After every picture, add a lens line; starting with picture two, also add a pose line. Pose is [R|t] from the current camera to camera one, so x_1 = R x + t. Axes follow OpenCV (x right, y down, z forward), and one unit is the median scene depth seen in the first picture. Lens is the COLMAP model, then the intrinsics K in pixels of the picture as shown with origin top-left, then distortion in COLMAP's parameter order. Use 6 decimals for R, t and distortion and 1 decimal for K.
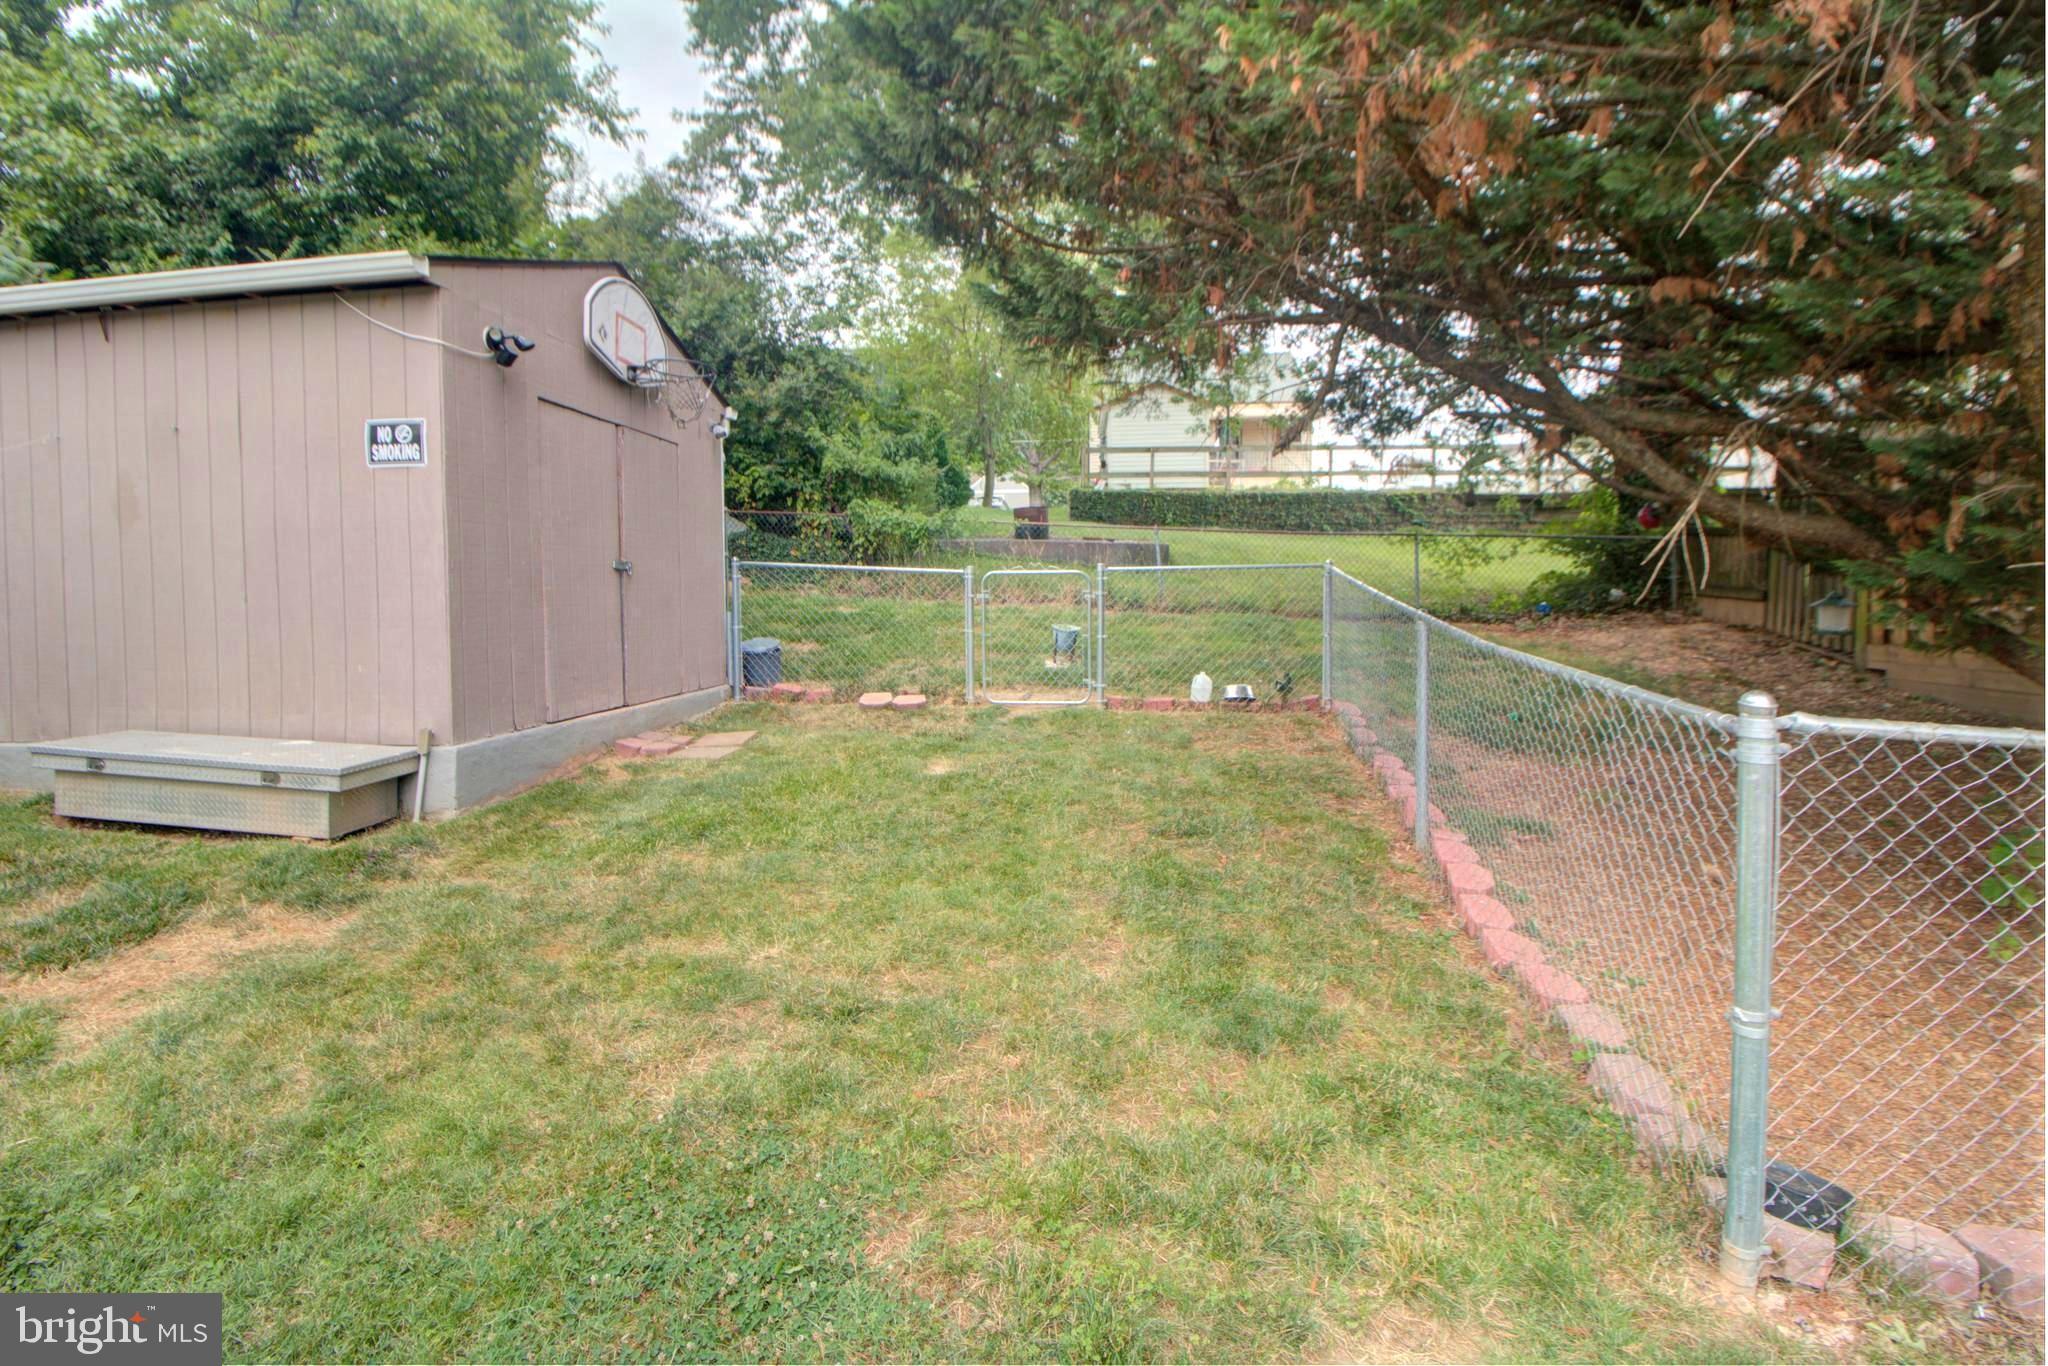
lens RADIAL K [[935.2, 0, 1022.8], [0, 935.2, 614.7], [0, 0, 1]] dist [-0.000546, -0.012342]
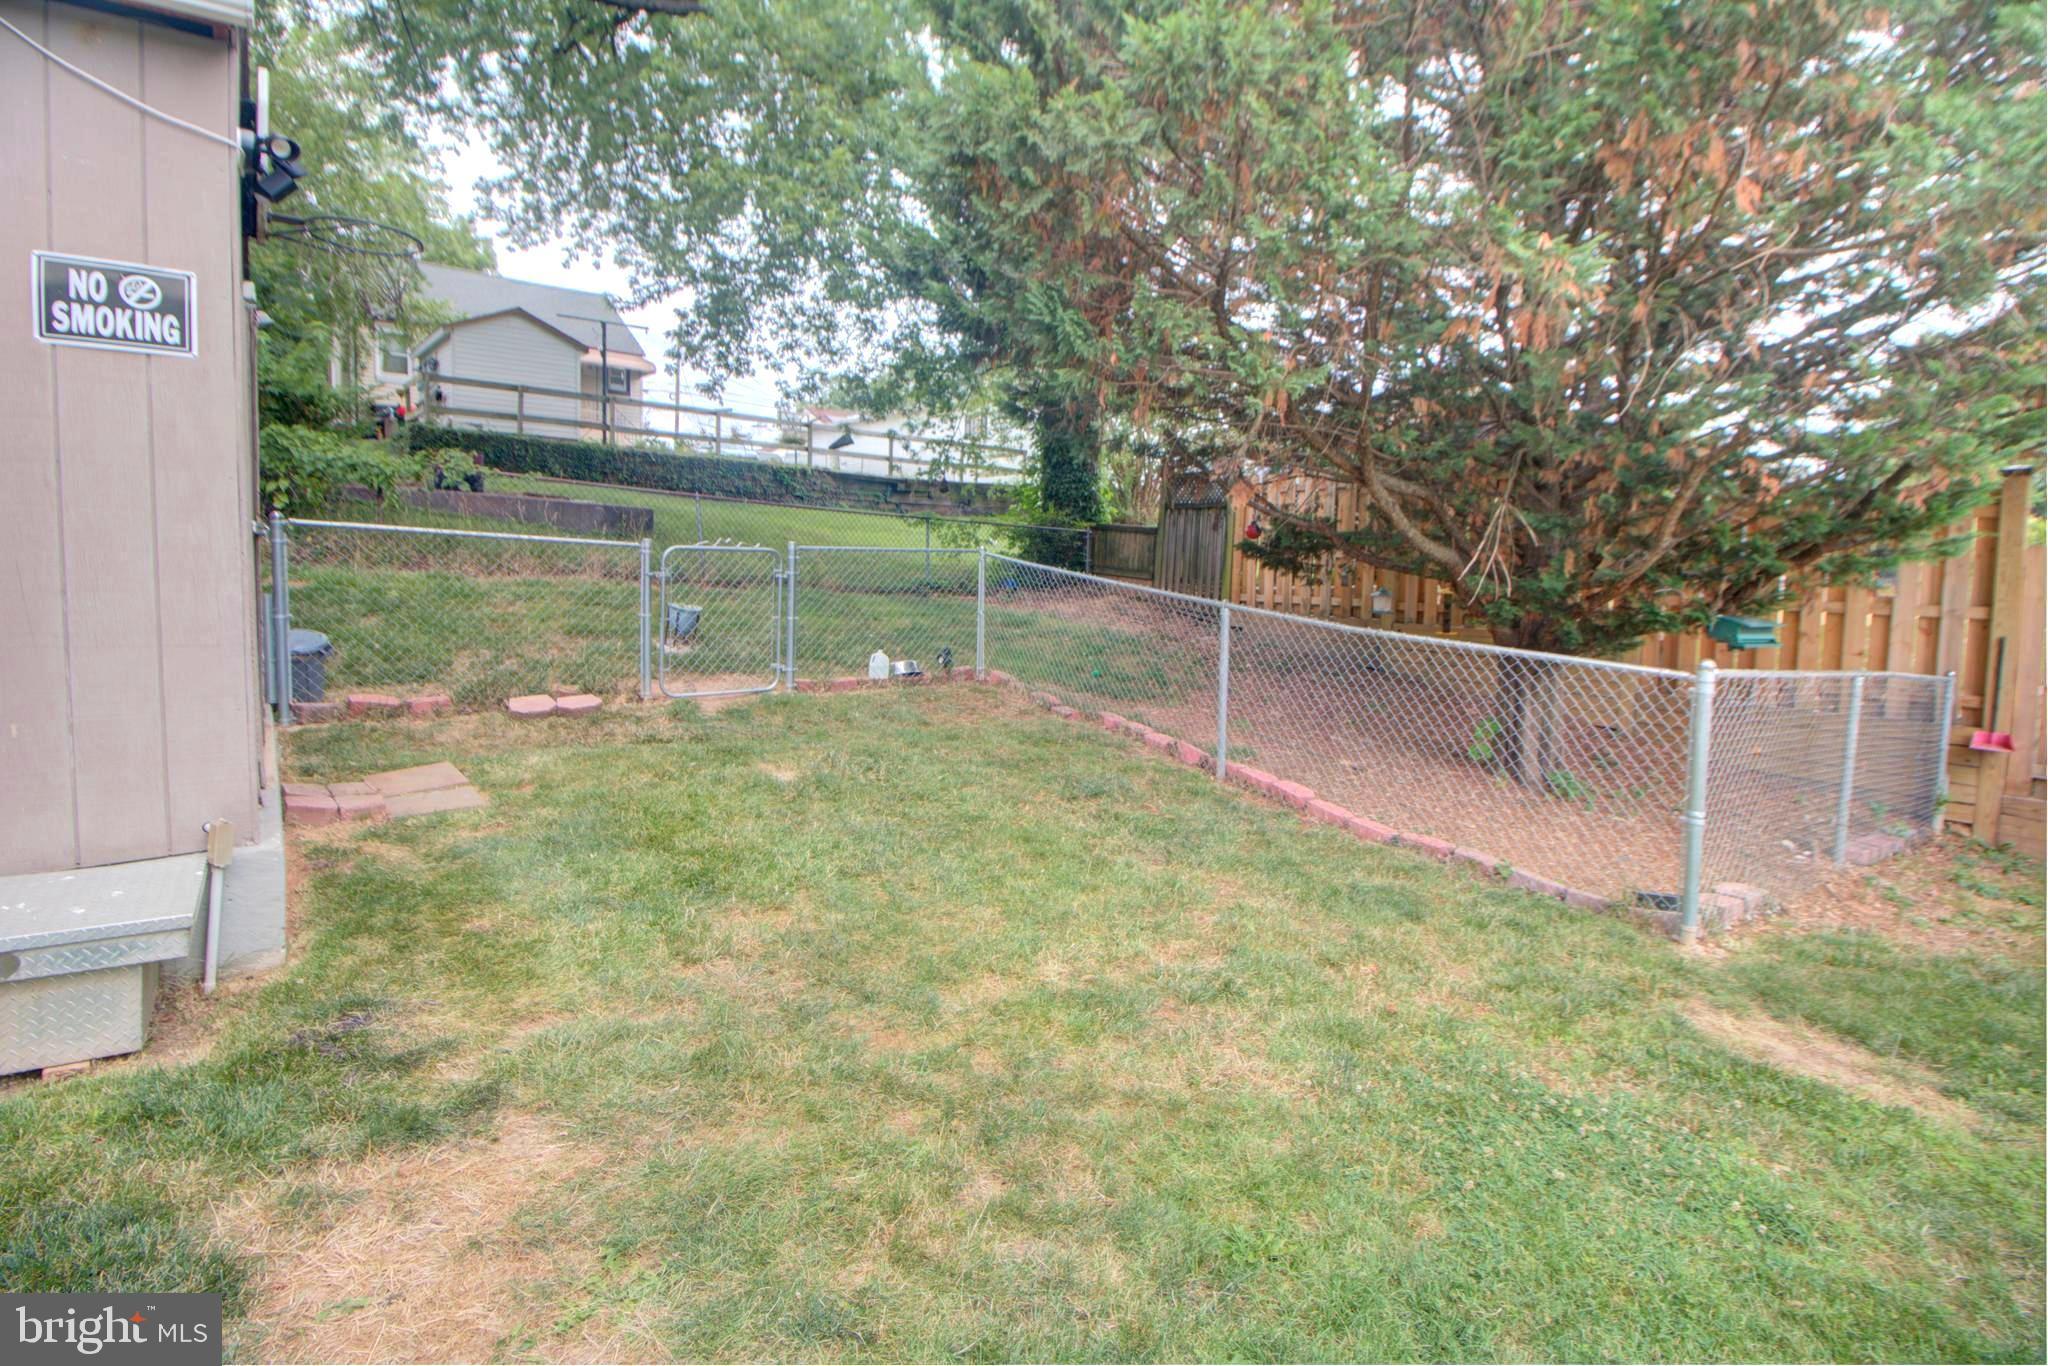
lens RADIAL K [[938.3, 0, 1024.4], [0, 938.3, 630.6], [0, 0, 1]] dist [0.012173, -0.015523]
pose [[0.708199, -0.033289, 0.705227, -0.403592], [-0.008887, 0.998388, 0.056052, -0.019110], [-0.705957, -0.045963, 0.706762, 0.143227]]
